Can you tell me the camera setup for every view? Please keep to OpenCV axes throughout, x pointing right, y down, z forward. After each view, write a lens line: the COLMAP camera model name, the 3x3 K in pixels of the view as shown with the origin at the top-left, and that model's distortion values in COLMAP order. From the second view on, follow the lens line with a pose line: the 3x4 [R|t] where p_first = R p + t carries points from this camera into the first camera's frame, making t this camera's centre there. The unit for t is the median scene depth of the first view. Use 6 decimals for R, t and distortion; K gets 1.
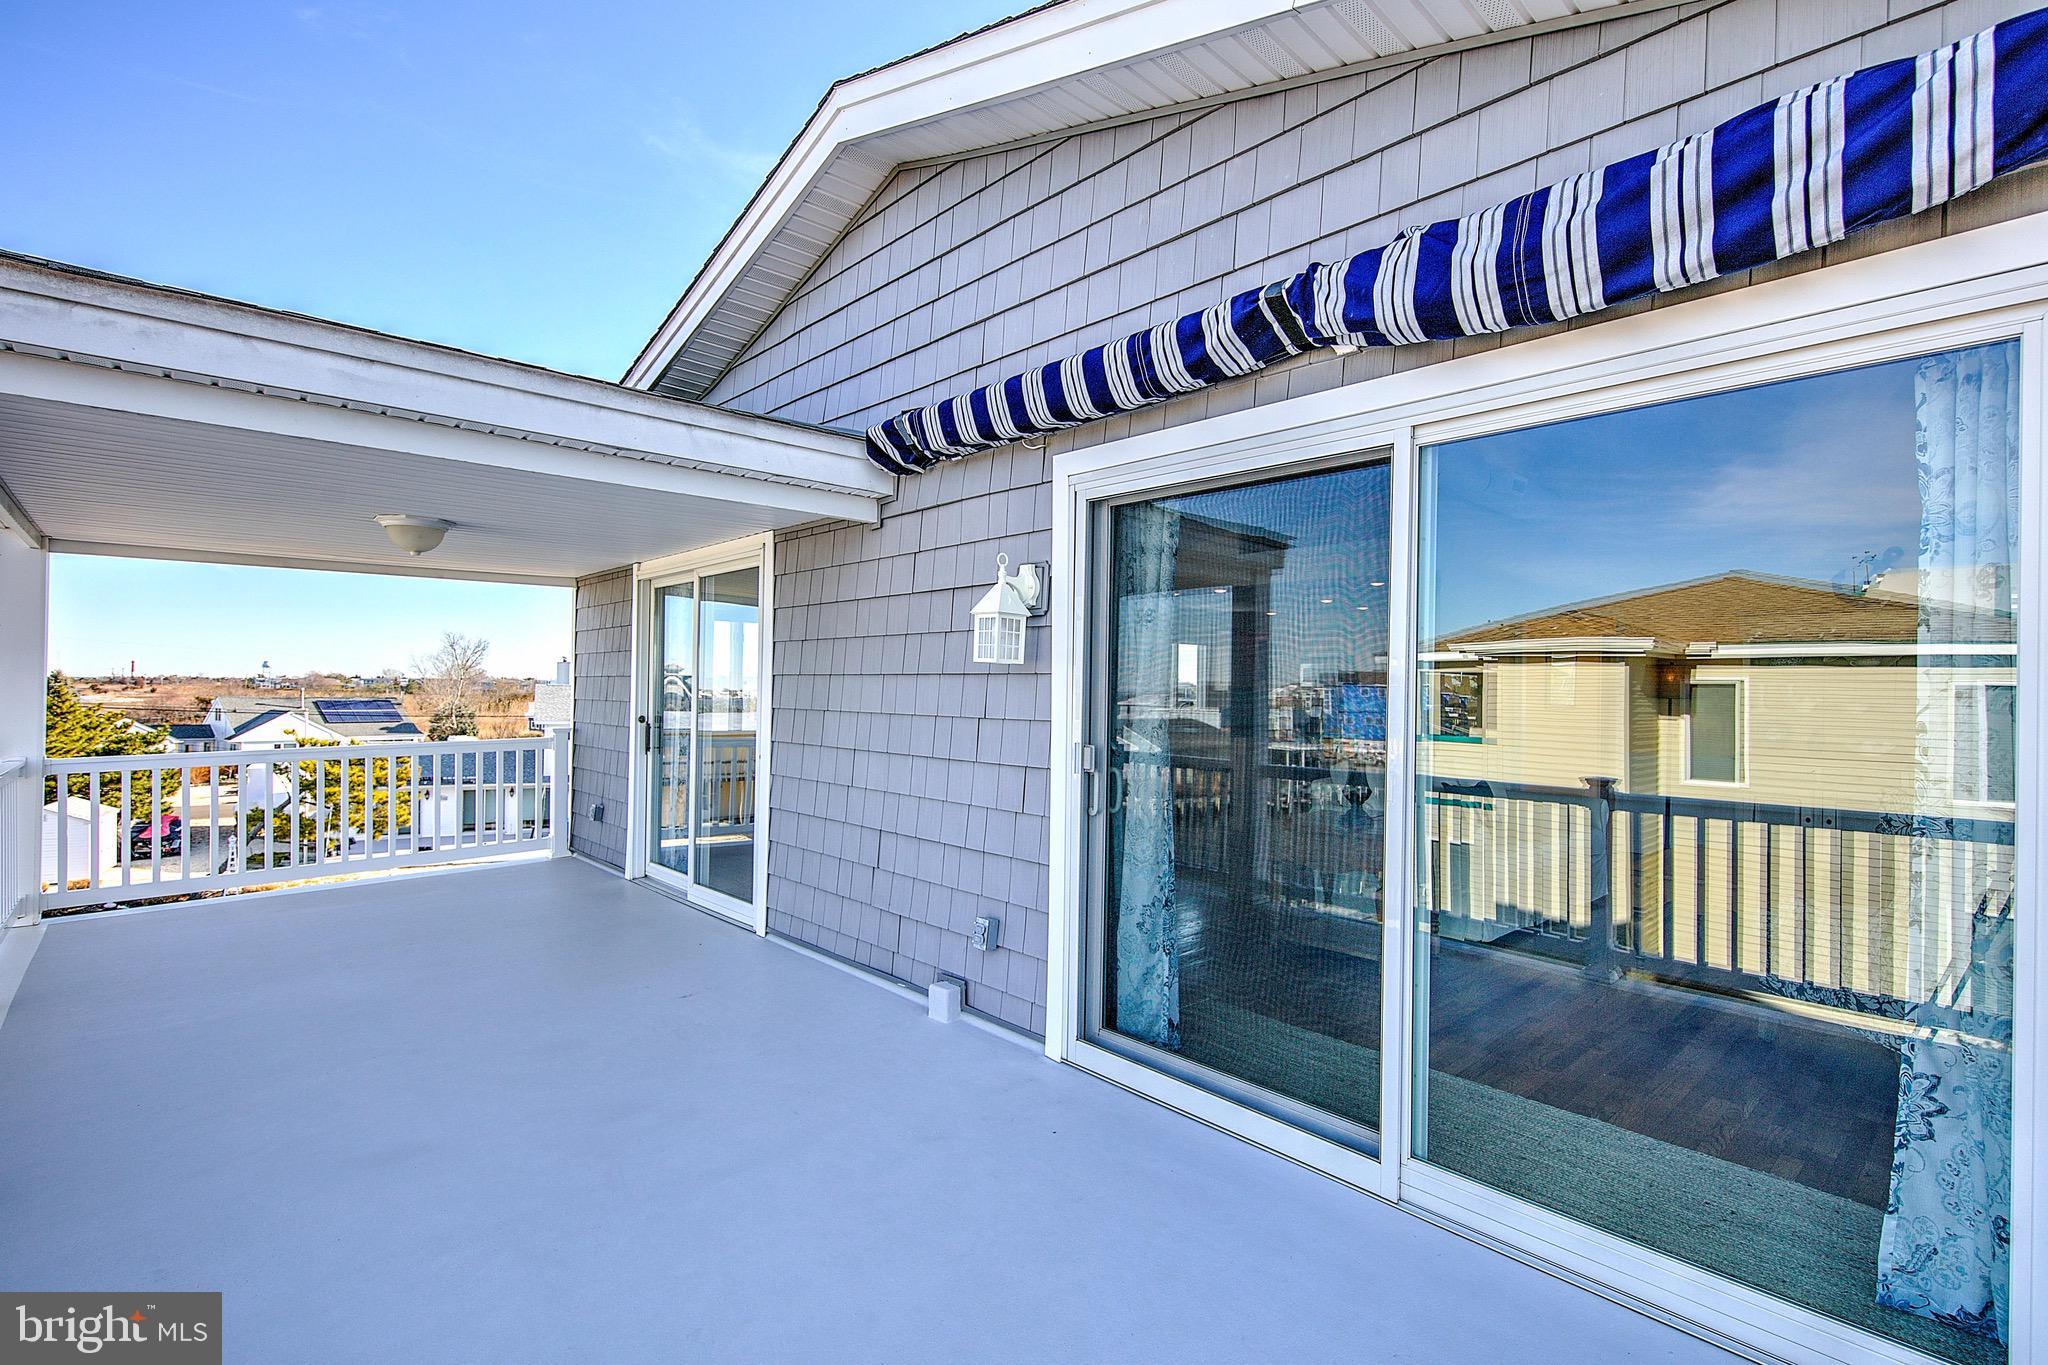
lens RADIAL K [[924.7, 0, 1020.8], [0, 924.7, 691.8], [0, 0, 1]] dist [0.010860, -0.003588]
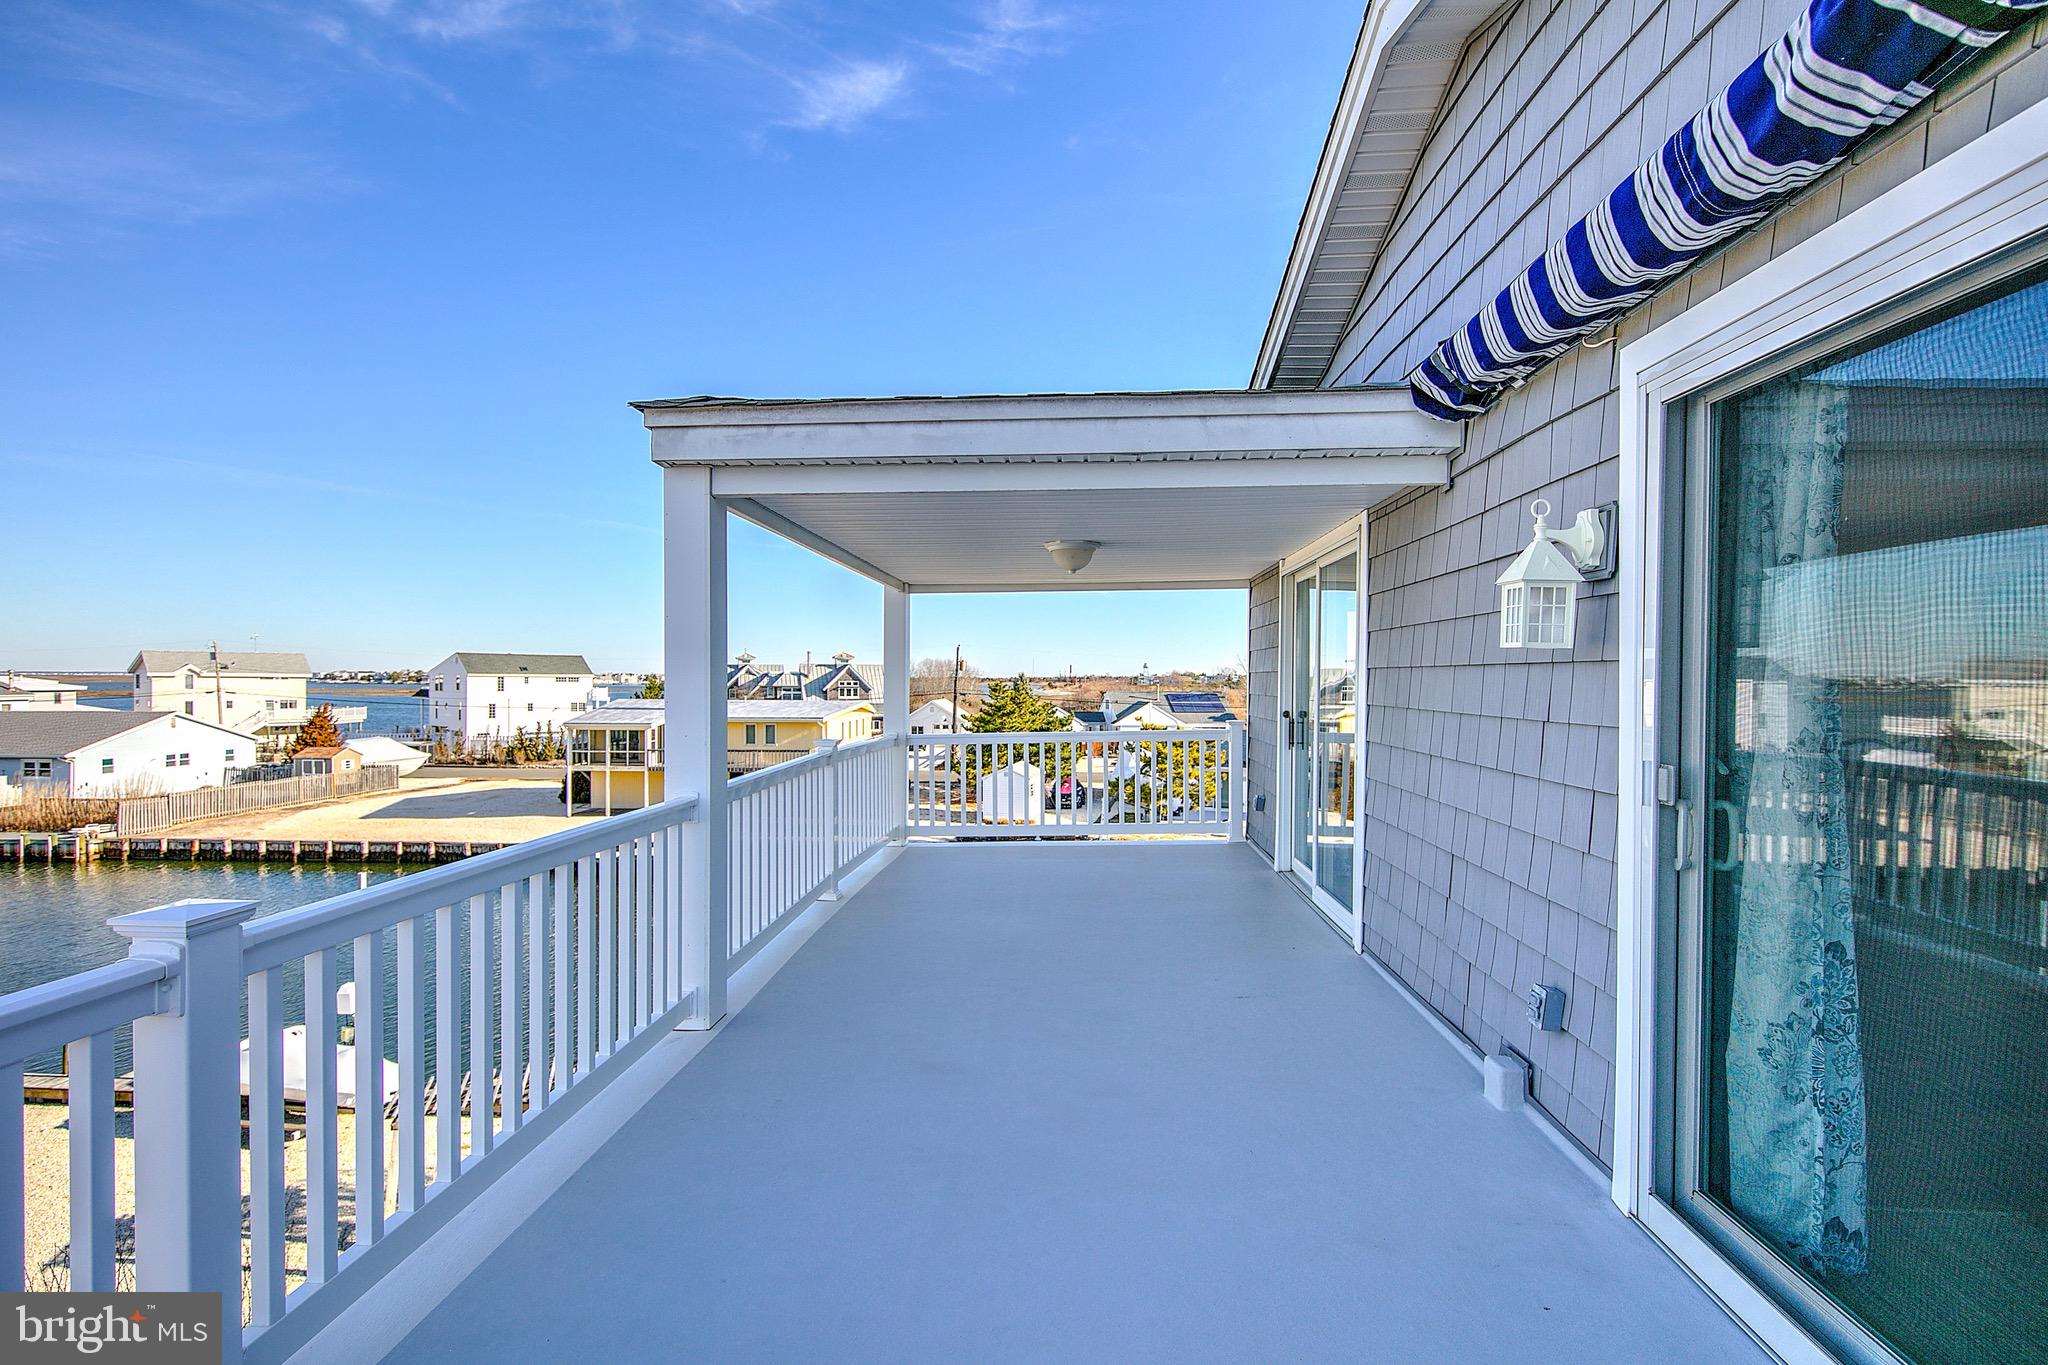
lens RADIAL K [[924.7, 0, 1013.0], [0, 924.7, 691.4], [0, 0, 1]] dist [0.010860, -0.003588]
pose [[0.701871, 0.000323, -0.712304, 0.204933], [0.004043, 0.999982, 0.004438, -0.001387], [0.712292, -0.005995, 0.701857, 0.169025]]
